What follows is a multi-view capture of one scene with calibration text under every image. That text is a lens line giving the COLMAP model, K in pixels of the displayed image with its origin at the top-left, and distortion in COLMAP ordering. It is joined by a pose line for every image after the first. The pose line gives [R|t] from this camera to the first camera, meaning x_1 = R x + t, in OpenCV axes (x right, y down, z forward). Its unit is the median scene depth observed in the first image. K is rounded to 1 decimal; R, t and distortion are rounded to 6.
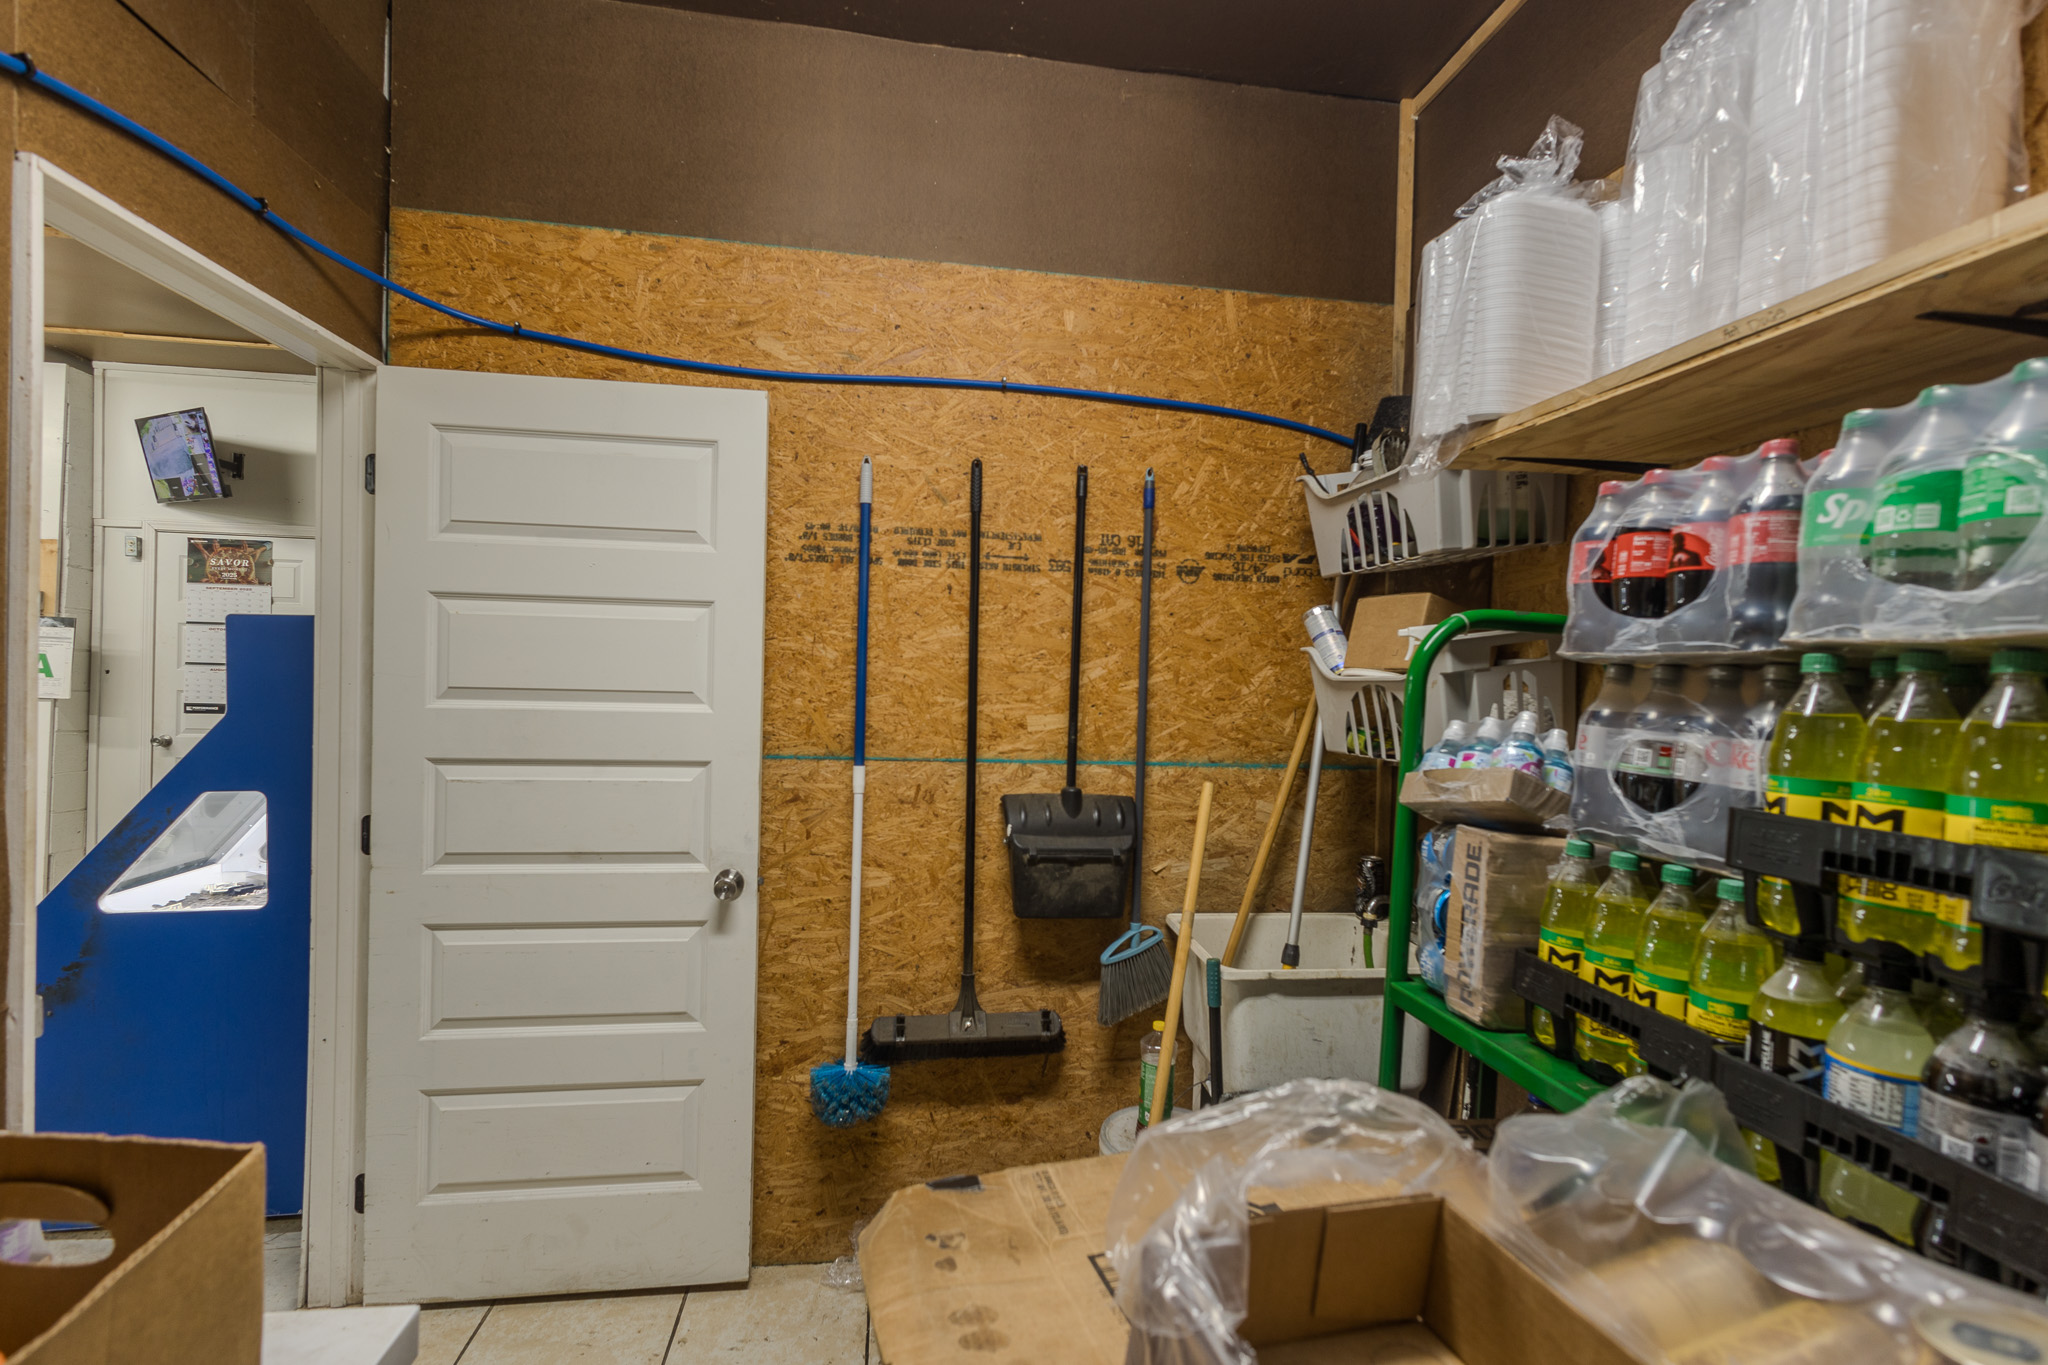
lens RADIAL K [[935.1, 0, 1027.8], [0, 935.1, 684.0], [0, 0, 1]] dist [-0.001209, -0.000236]
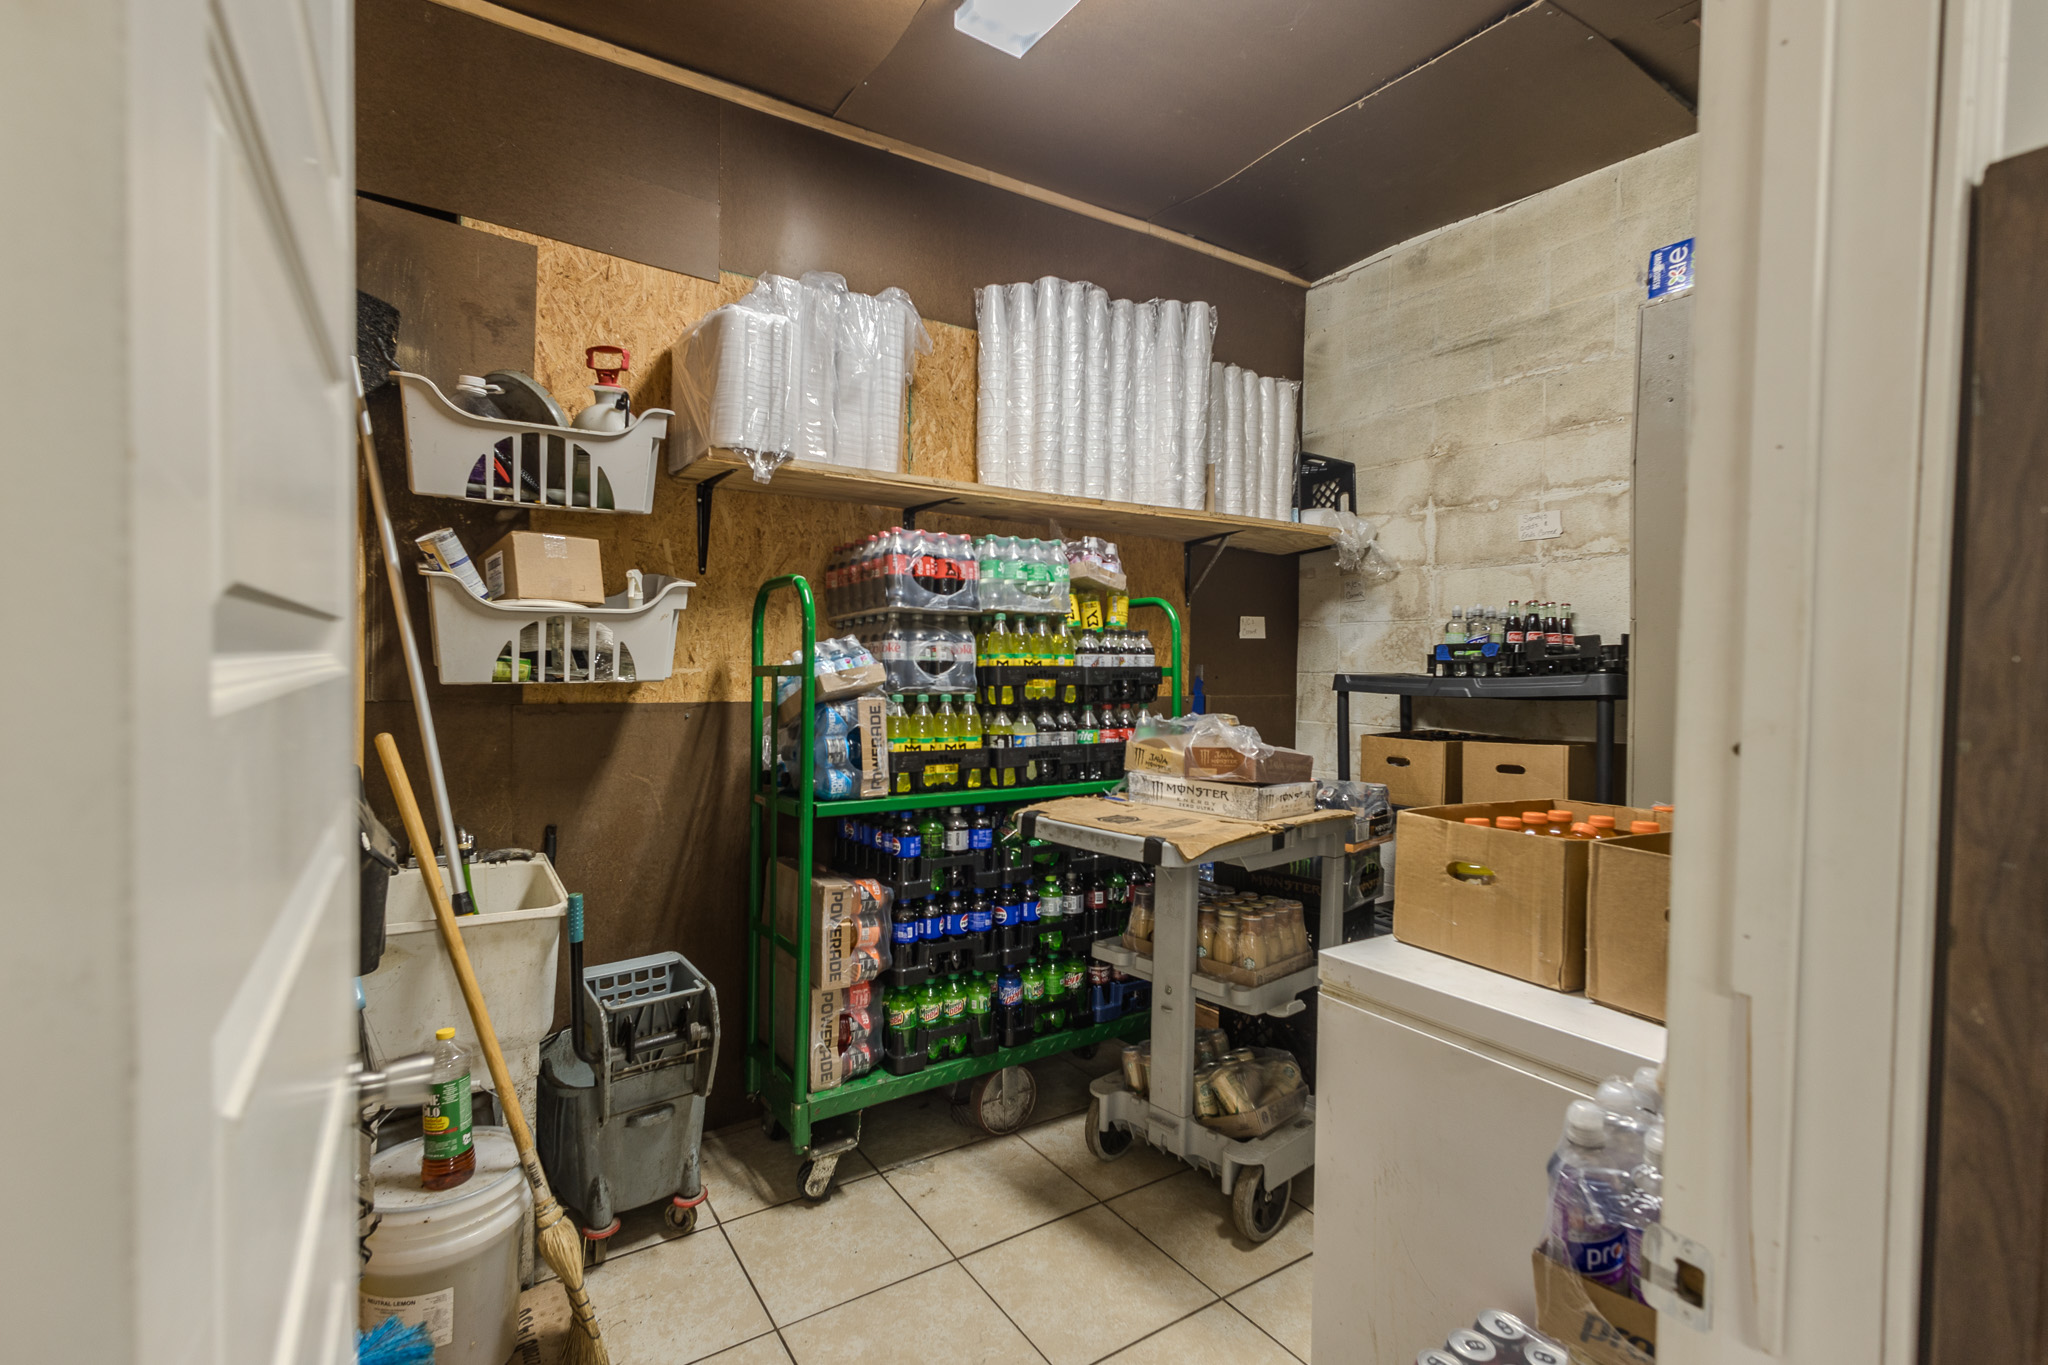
lens RADIAL K [[935.1, 0, 1025.9], [0, 935.1, 675.1], [0, 0, 1]] dist [-0.001209, -0.000236]
pose [[-0.418574, -0.056062, 0.906451, -1.657706], [-0.019809, 0.998419, 0.052603, 0.005103], [-0.907967, 0.004063, -0.419022, 1.829757]]
